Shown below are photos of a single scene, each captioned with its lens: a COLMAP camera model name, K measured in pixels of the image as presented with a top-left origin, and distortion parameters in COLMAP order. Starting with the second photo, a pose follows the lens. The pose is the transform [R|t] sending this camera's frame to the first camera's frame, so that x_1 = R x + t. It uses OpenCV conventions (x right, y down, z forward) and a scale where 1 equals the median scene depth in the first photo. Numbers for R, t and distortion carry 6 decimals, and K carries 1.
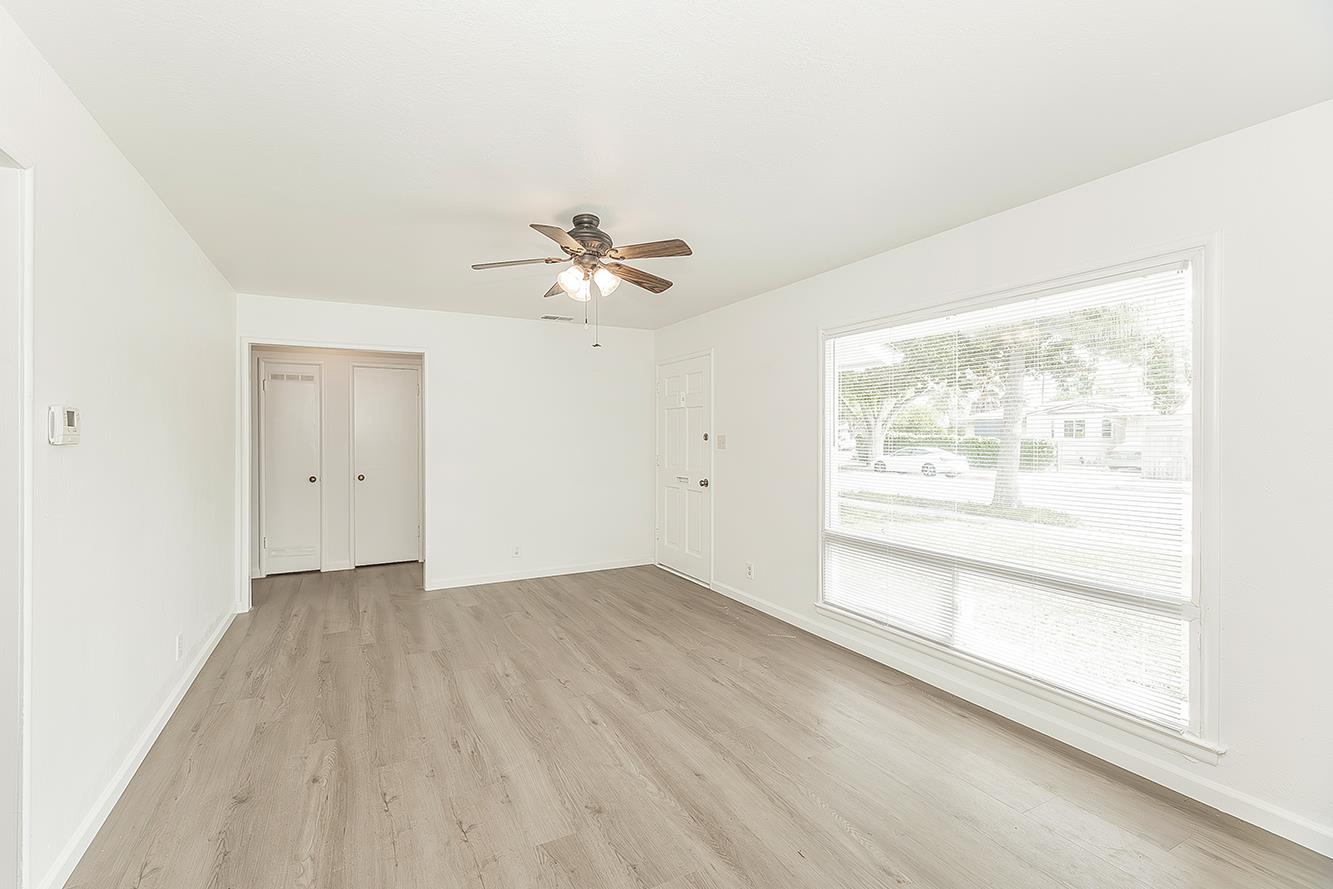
lens RADIAL K [[597.7, 0, 662.8], [0, 597.7, 448.0], [0, 0, 1]] dist [0.001391, 0.000585]
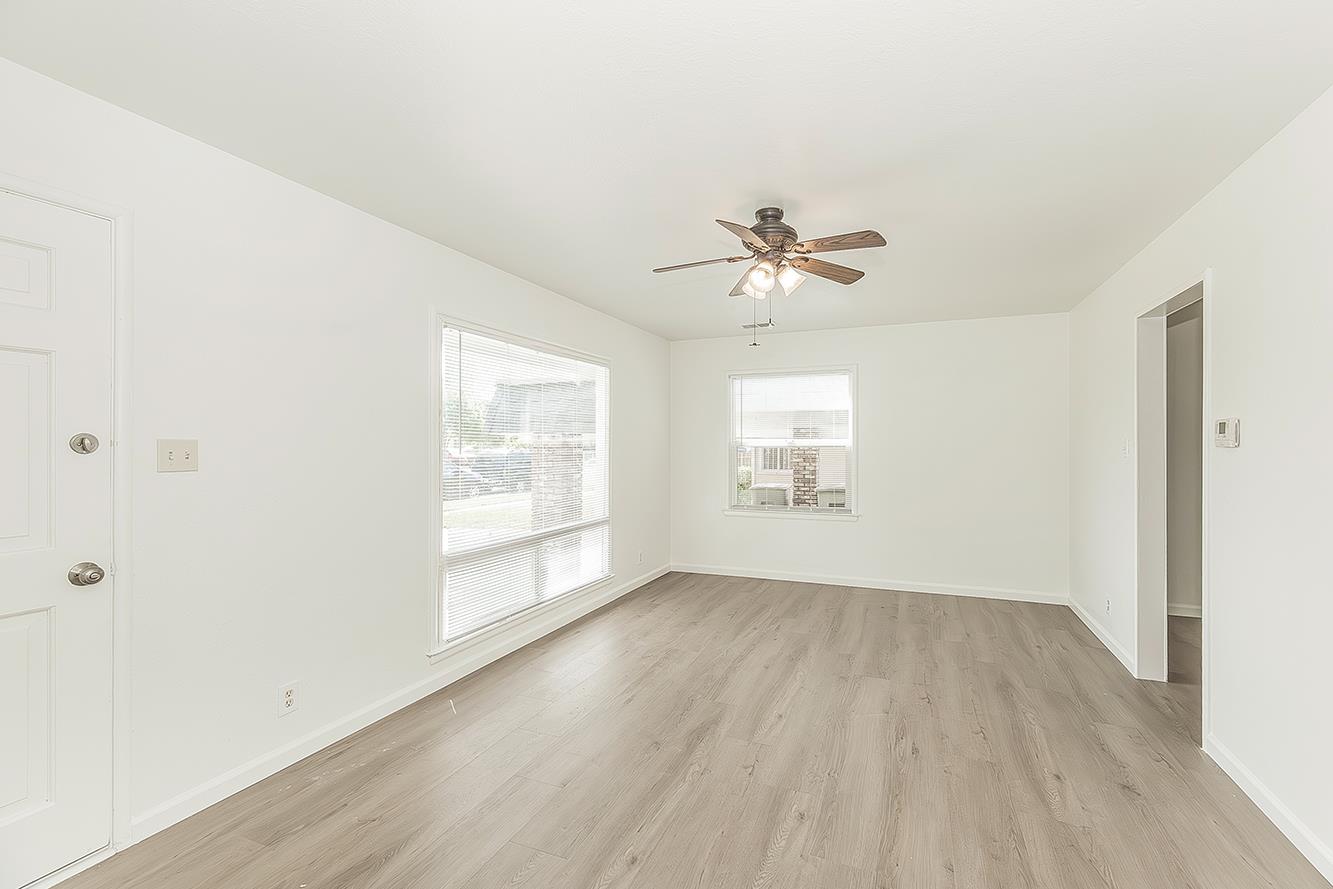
lens RADIAL K [[576.2, 0, 663.2], [0, 576.2, 435.5], [0, 0, 1]] dist [0.002850, 0.000744]
pose [[-0.626879, 0.011823, 0.779027, -0.735134], [0.013853, 0.999896, -0.004027, -0.031584], [-0.778993, 0.008267, -0.626978, 1.685602]]
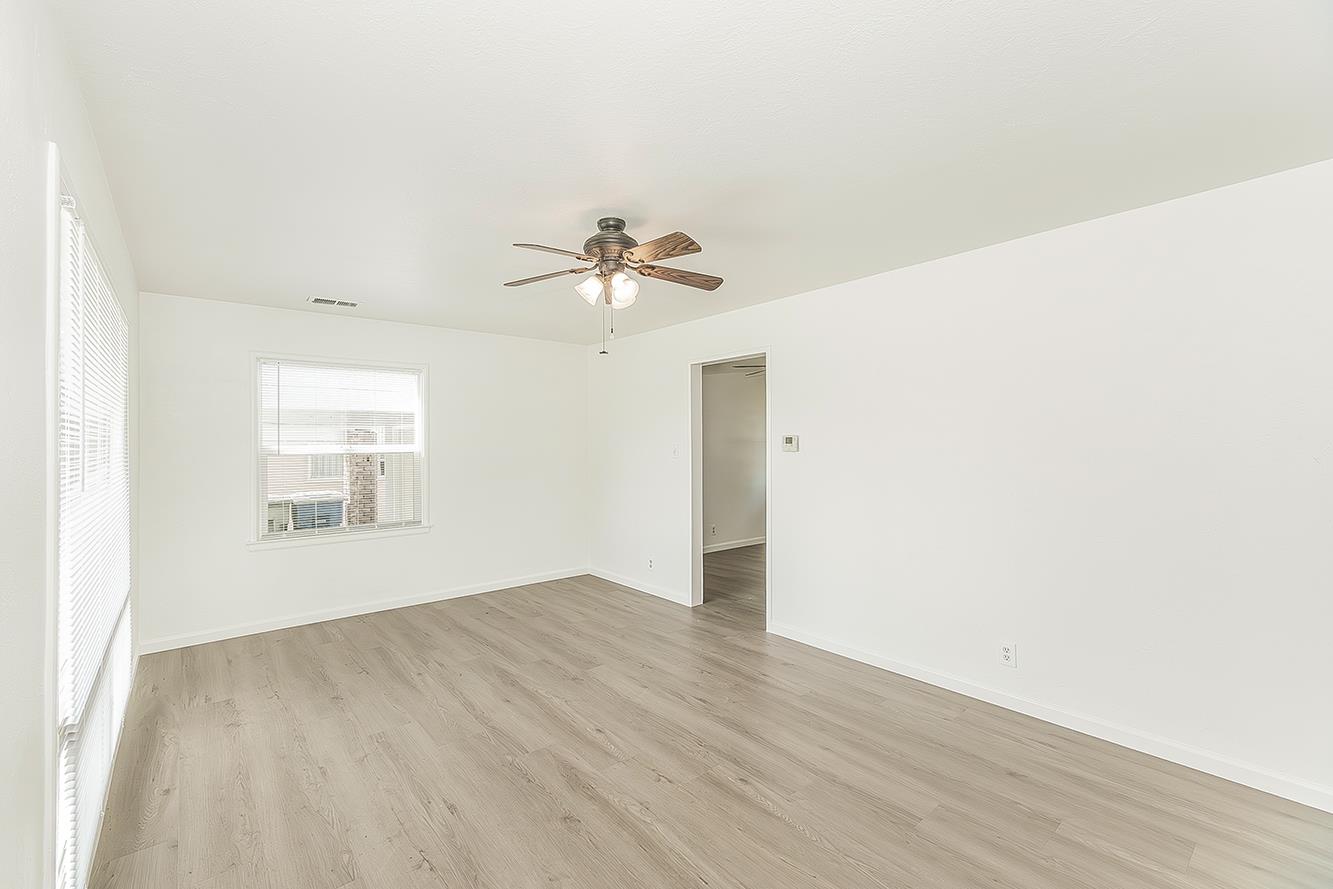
lens RADIAL K [[576.2, 0, 663.2], [0, 576.2, 435.5], [0, 0, 1]] dist [0.002850, 0.000744]
pose [[-0.980398, 0.001978, -0.197017, -0.025237], [0.000712, 0.999979, 0.006497, -0.058091], [0.197026, 0.006229, -0.980379, 1.884884]]
